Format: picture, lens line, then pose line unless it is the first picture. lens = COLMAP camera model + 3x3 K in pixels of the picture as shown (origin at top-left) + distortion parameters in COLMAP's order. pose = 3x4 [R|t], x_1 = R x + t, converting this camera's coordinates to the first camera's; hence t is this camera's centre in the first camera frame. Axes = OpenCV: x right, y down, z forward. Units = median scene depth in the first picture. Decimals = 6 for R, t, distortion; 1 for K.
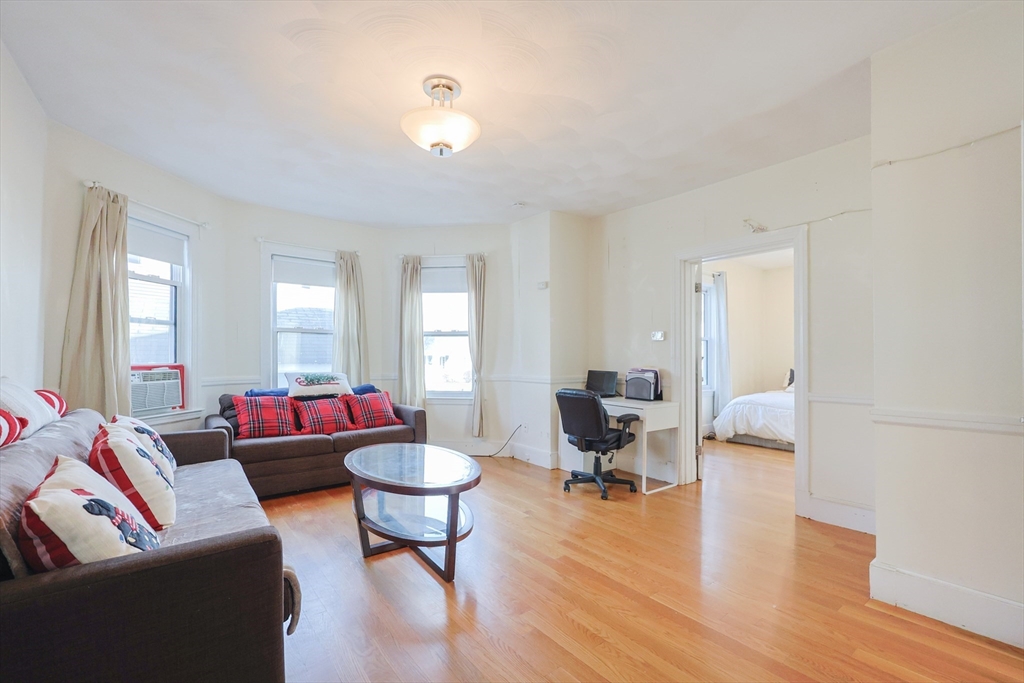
lens RADIAL K [[438.6, 0, 529.8], [0, 438.6, 356.0], [0, 0, 1]] dist [-0.002017, -0.000172]
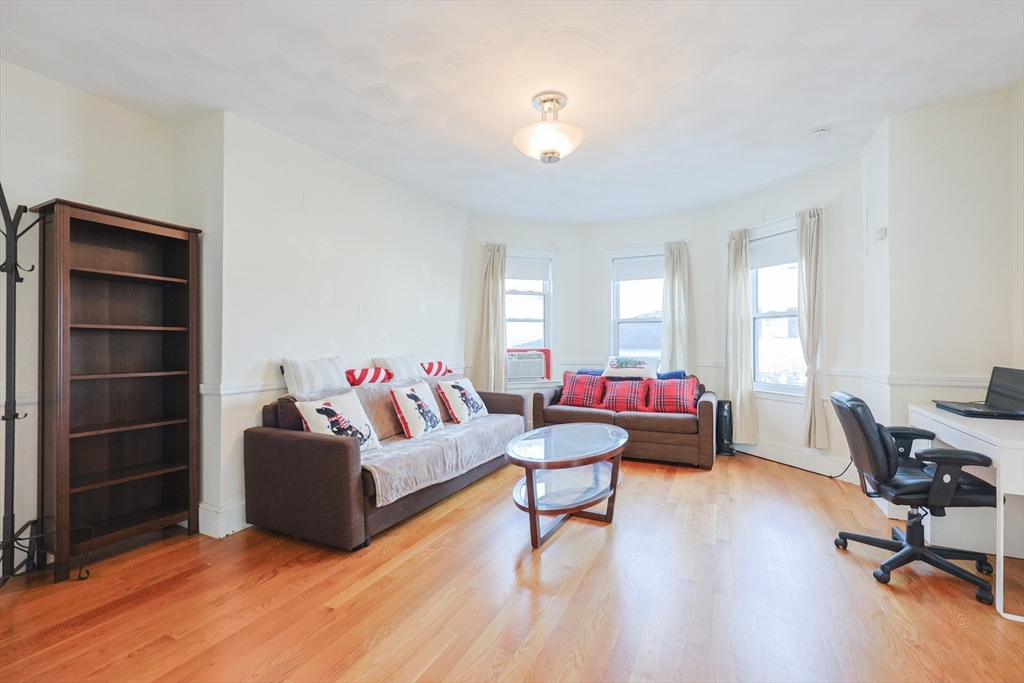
lens RADIAL K [[438.6, 0, 516.6], [0, 438.6, 340.7], [0, 0, 1]] dist [-0.002017, -0.000172]
pose [[0.439475, -0.005289, -0.898239, 0.411893], [0.005662, 0.999979, -0.003118, -0.002753], [0.898237, -0.003715, 0.439495, 0.243766]]
